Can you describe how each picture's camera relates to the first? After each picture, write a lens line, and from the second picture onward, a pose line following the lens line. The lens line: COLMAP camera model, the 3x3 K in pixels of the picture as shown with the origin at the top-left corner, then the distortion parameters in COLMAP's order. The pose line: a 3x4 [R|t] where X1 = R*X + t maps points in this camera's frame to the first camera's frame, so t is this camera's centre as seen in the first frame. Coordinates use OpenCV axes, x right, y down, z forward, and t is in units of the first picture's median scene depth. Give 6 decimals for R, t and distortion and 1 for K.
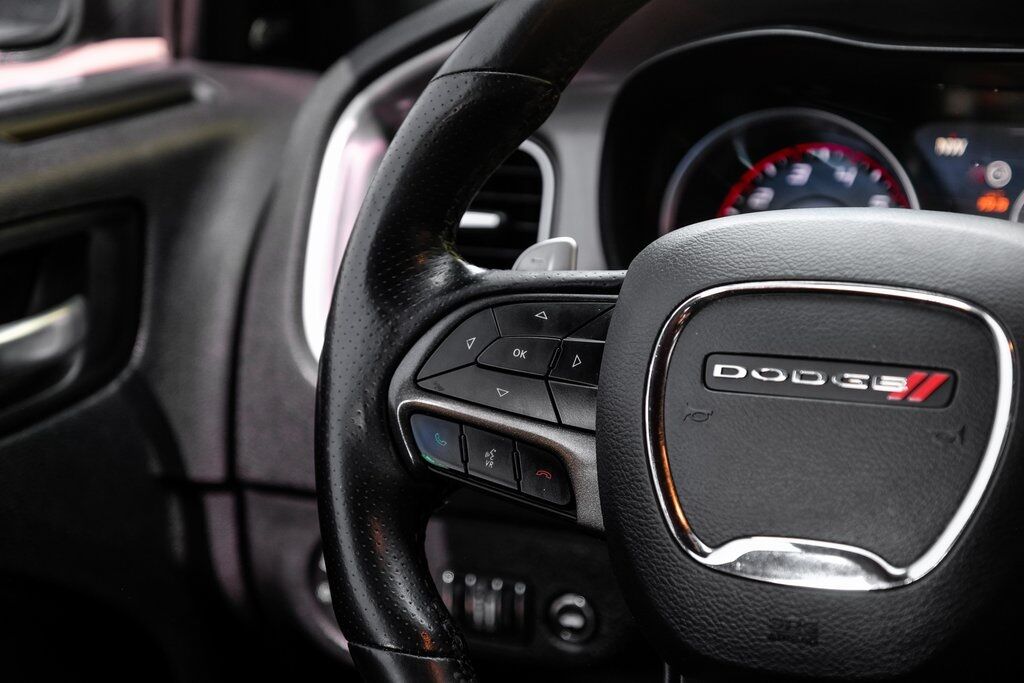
lens RADIAL K [[2393.5, 0, 511.0], [0, 2393.5, 376.3], [0, 0, 1]] dist [-0.034948, 1.106500]
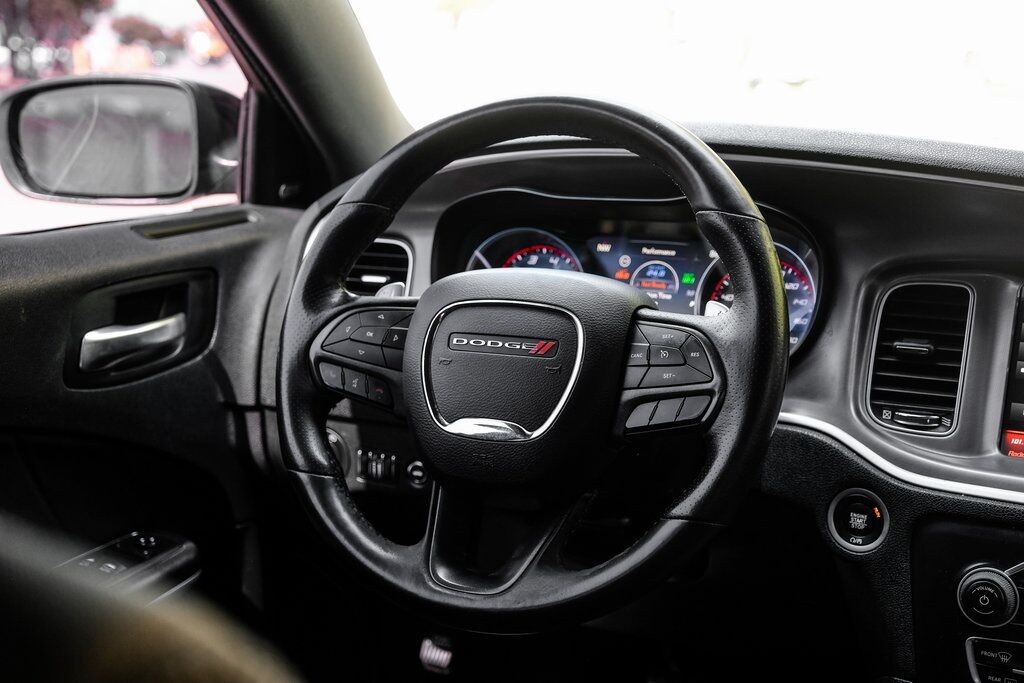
lens RADIAL K [[1319.1, 0, 512.0], [0, 1319.1, 341.5], [0, 0, 1]] dist [0.010229, 0.015173]
pose [[0.999861, 0.016619, 0.001050, 0.136600], [-0.016552, 0.998764, -0.046868, 0.052958], [-0.001828, 0.046844, 0.998901, -0.185362]]
